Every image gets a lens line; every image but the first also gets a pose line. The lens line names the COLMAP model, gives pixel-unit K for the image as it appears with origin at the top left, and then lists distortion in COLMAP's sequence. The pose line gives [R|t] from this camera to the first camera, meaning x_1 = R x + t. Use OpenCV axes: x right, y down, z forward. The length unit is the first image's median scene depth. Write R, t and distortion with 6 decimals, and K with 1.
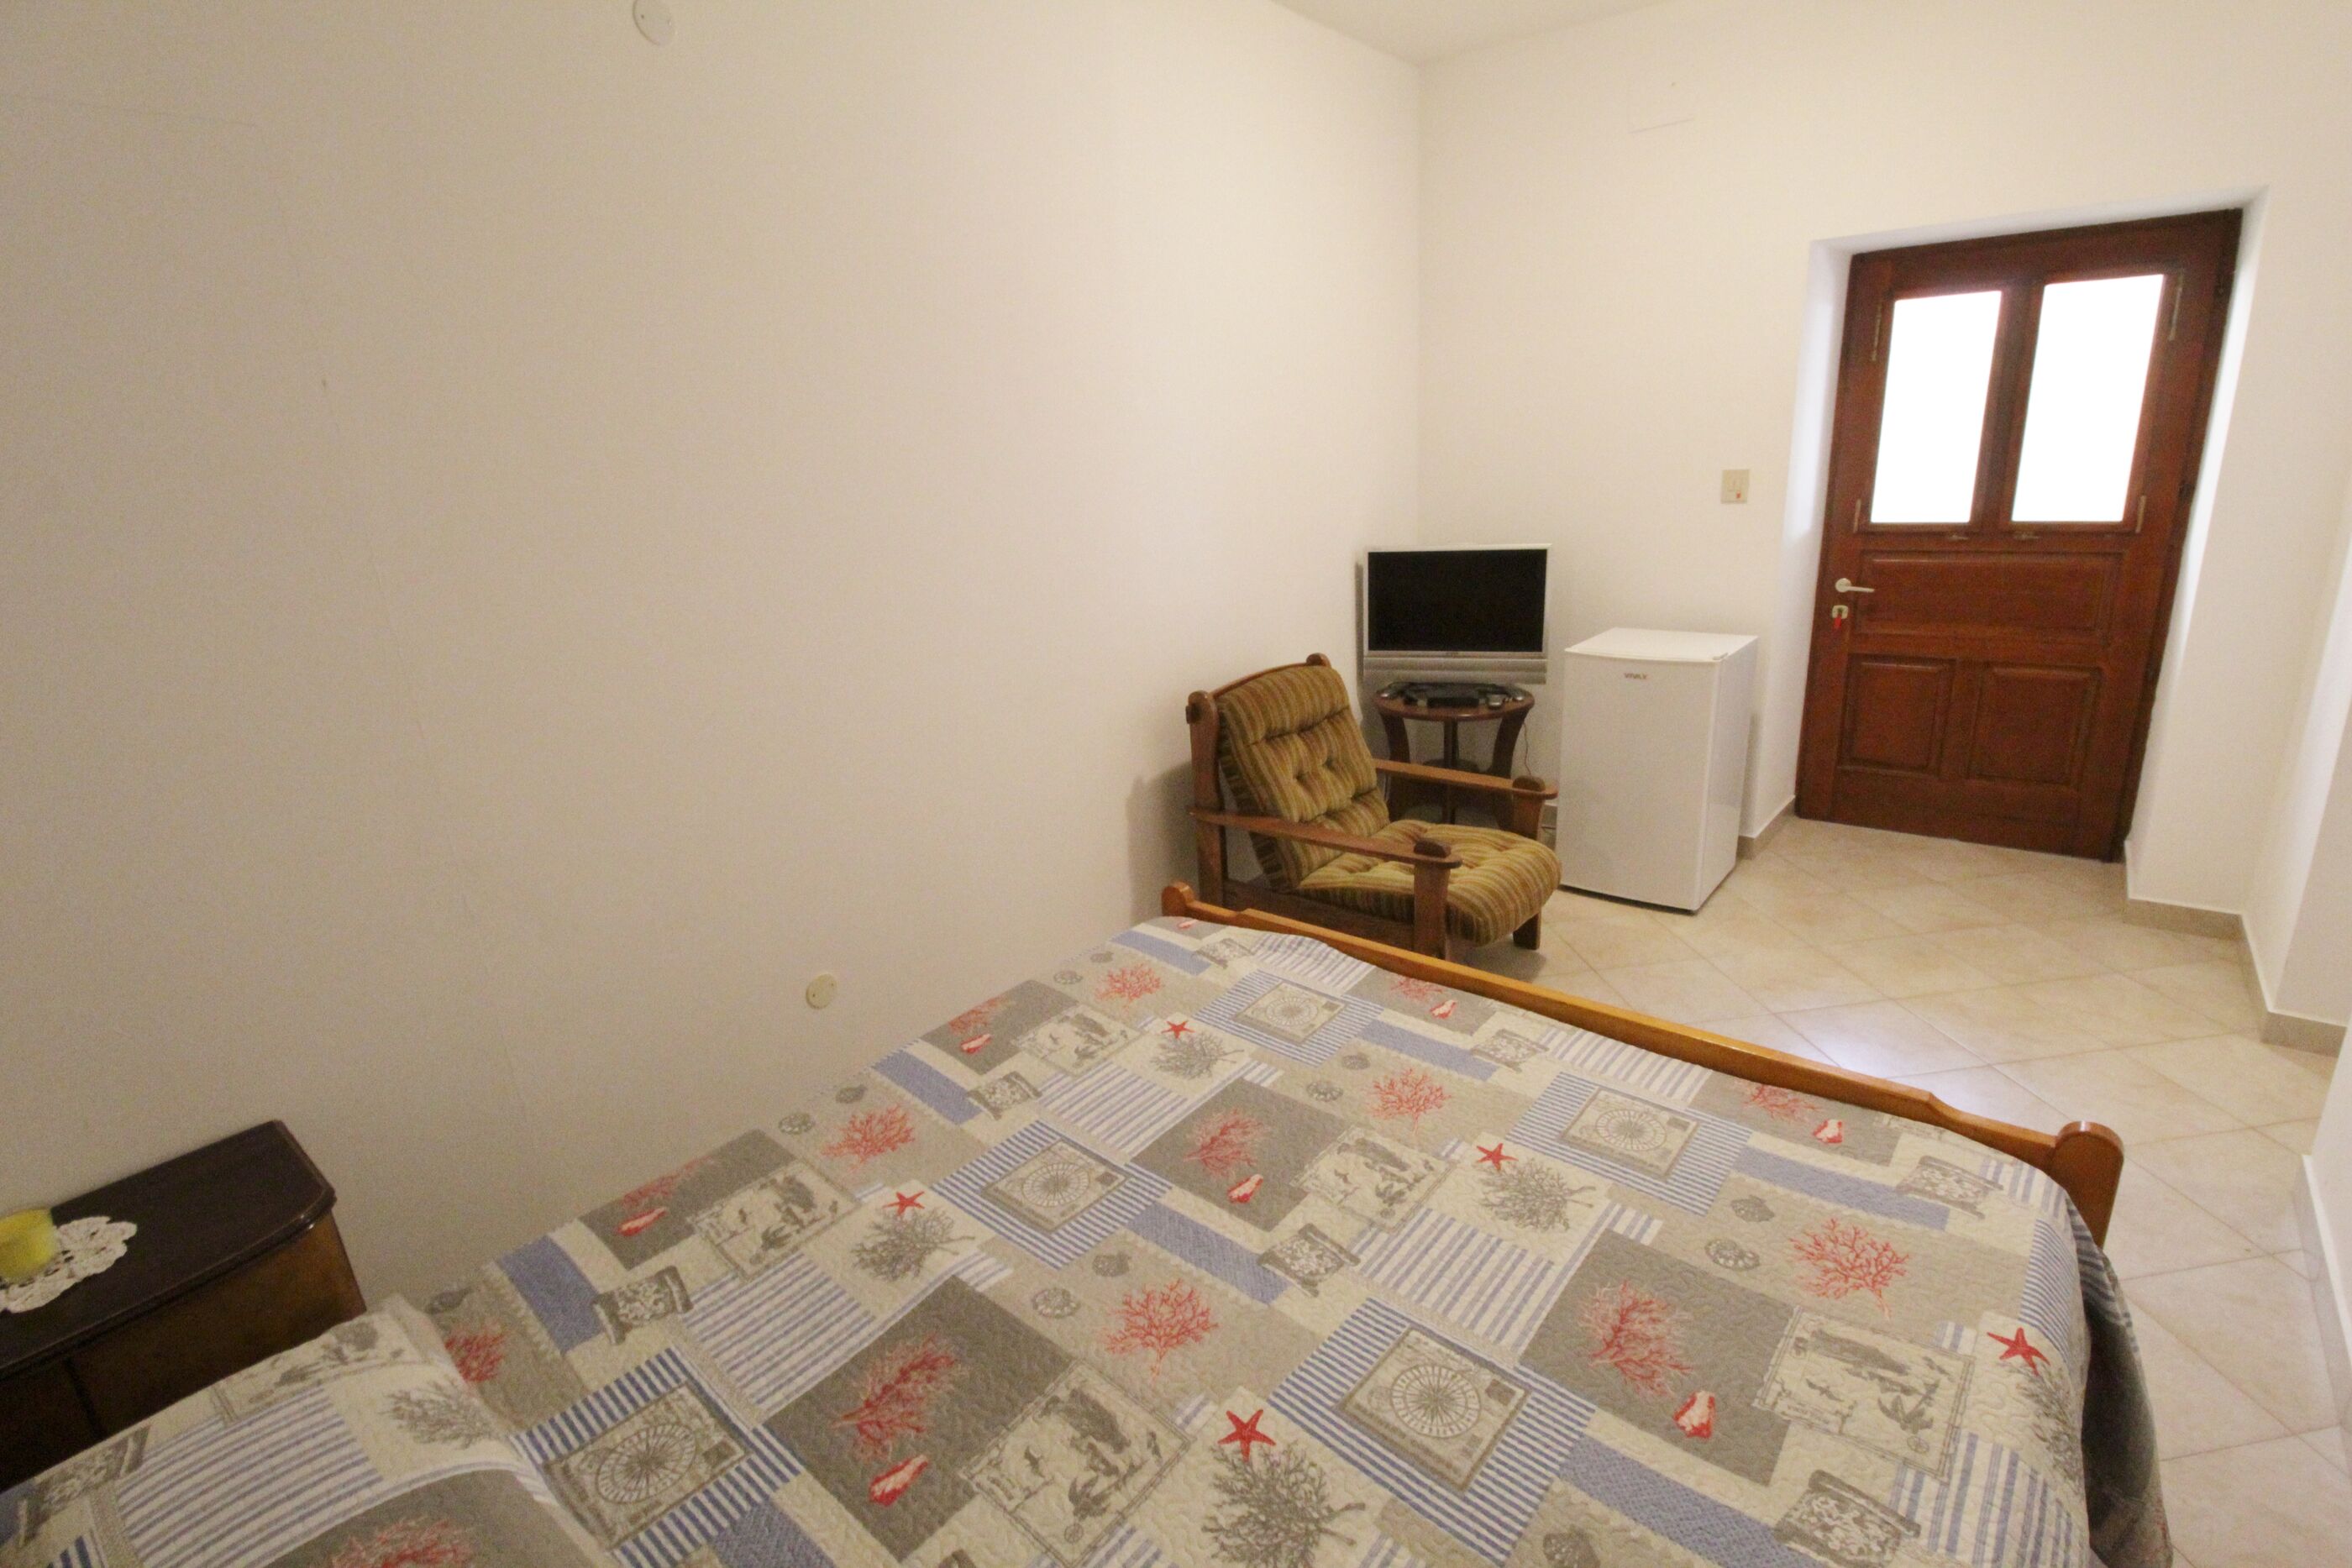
lens RADIAL K [[1111.0, 0, 1202.8], [0, 1111.0, 794.1], [0, 0, 1]] dist [0.004245, -0.015489]
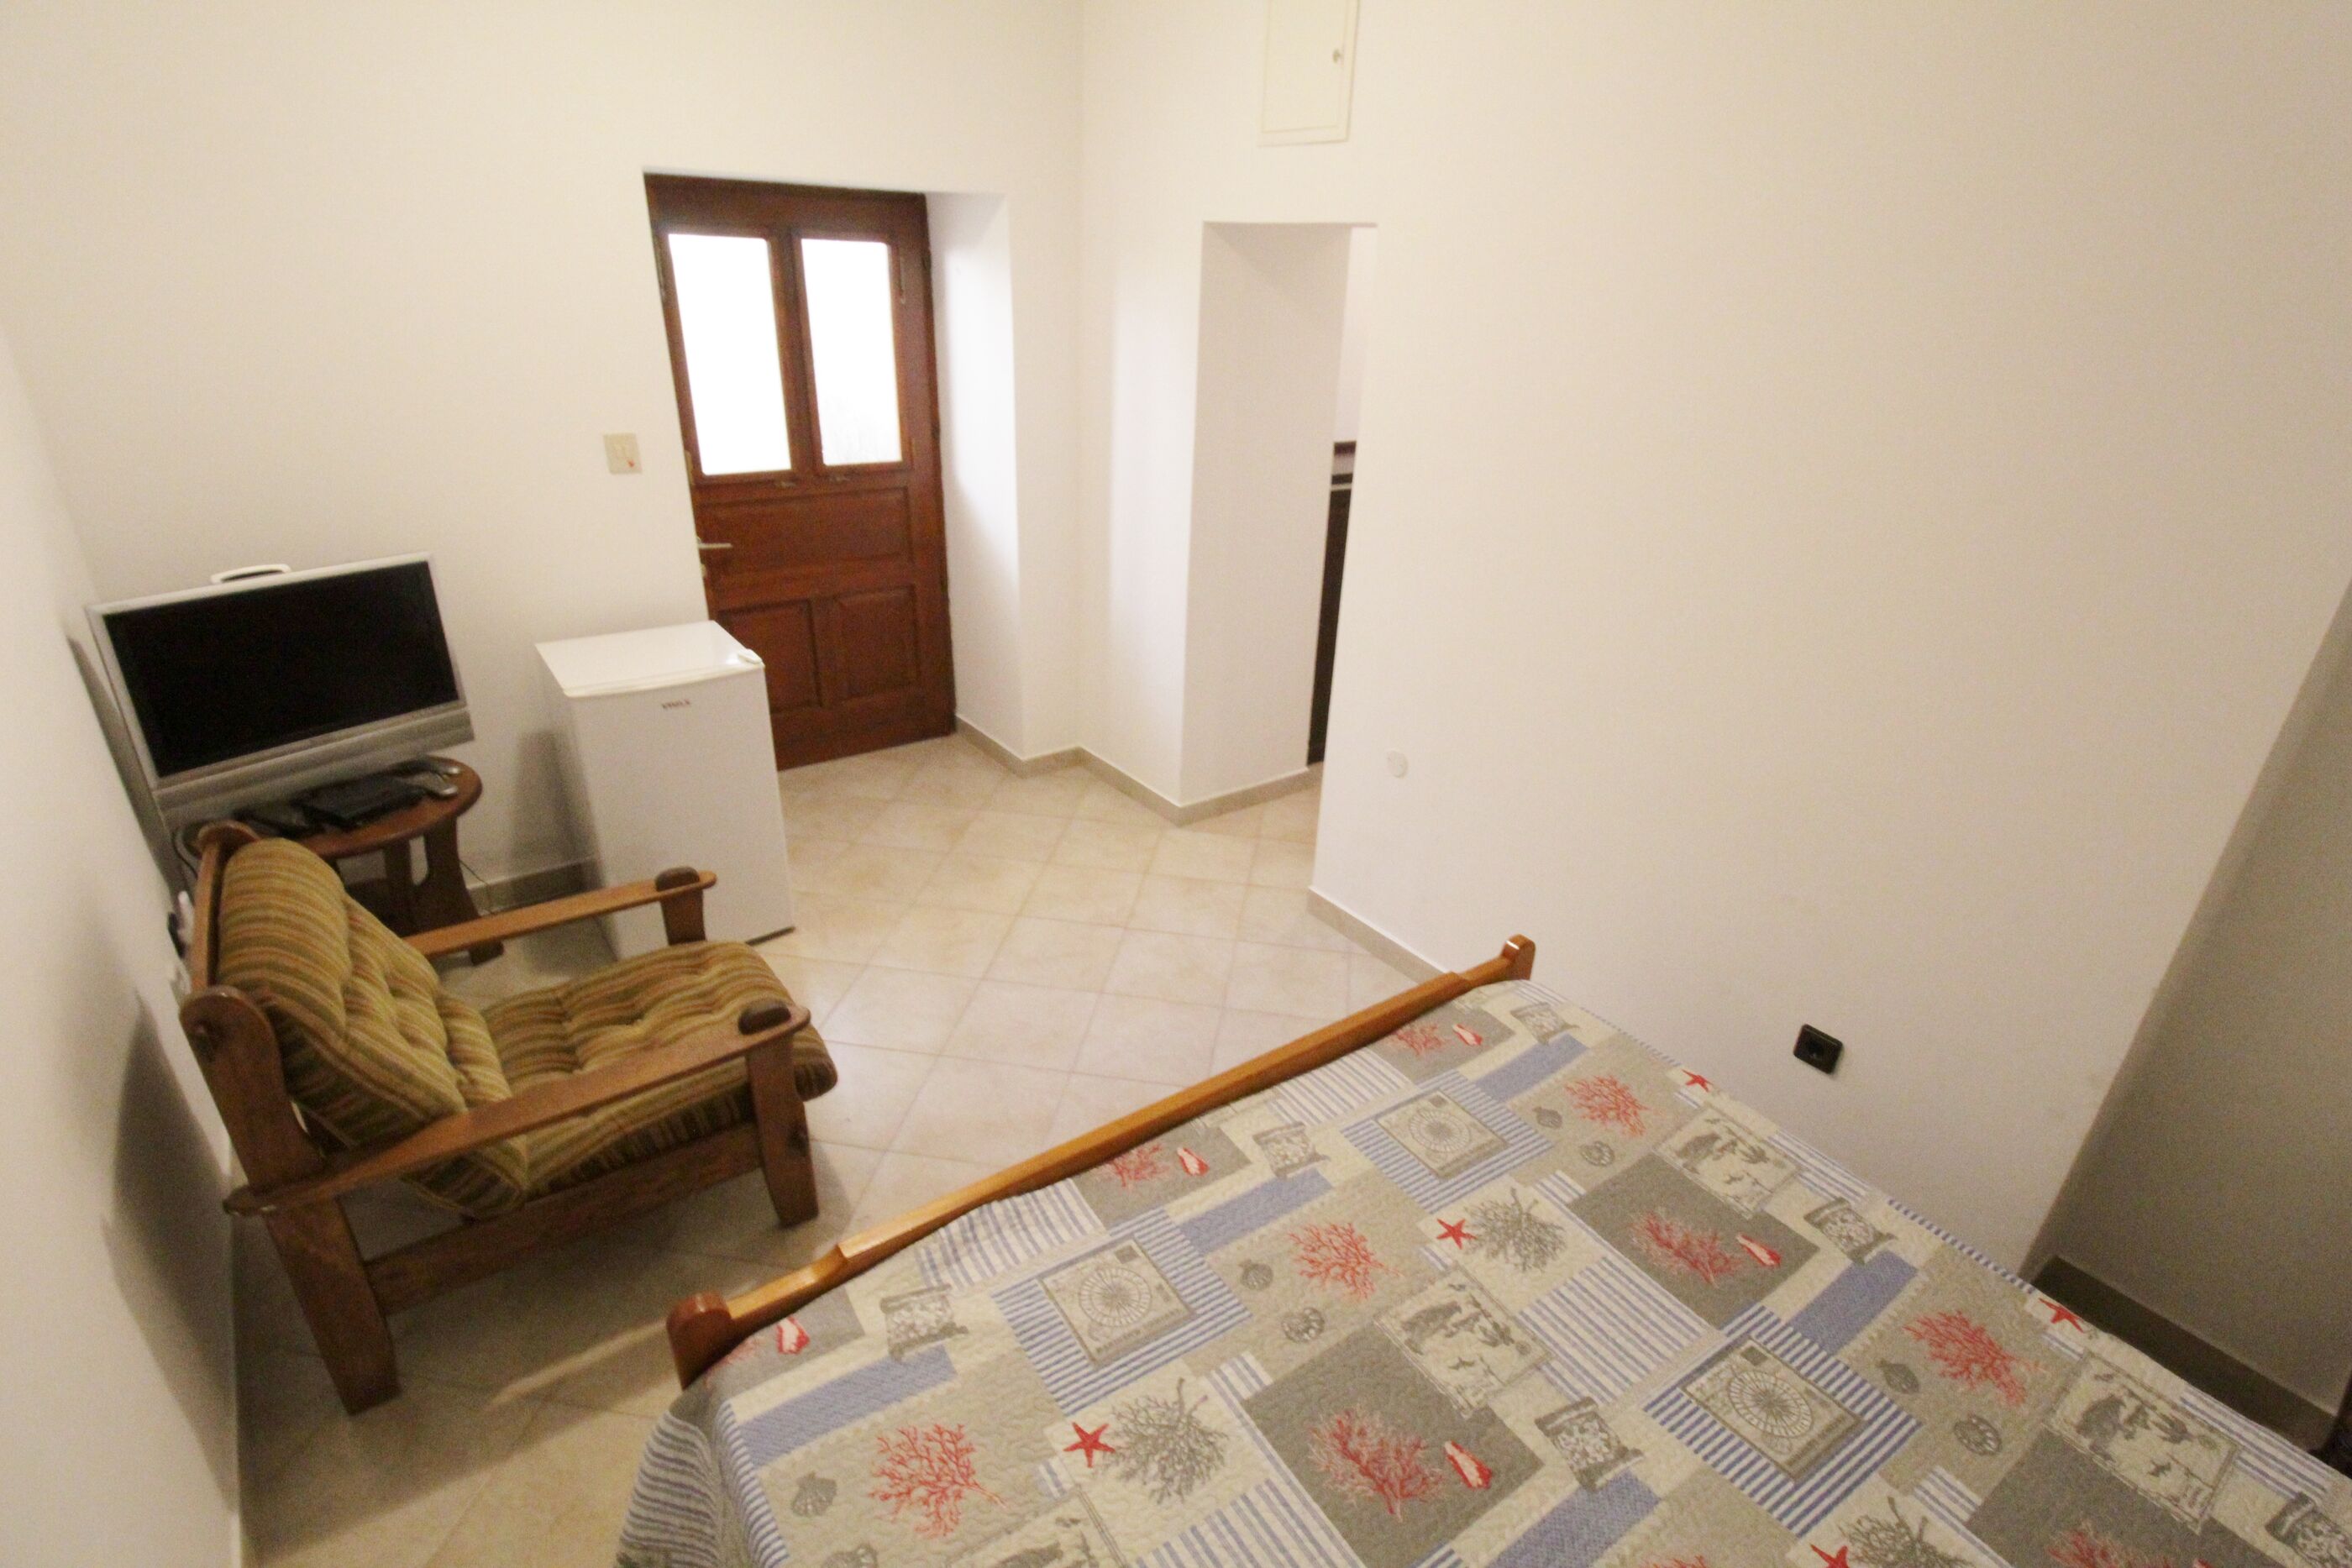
lens RADIAL K [[1119.2, 0, 1187.8], [0, 1119.2, 786.0], [0, 0, 1]] dist [0.000535, -0.015836]
pose [[0.255547, -0.349127, 0.901558, -0.601971], [0.241452, 0.926018, 0.290159, -0.427855], [-0.936160, 0.143533, 0.320939, 0.836259]]
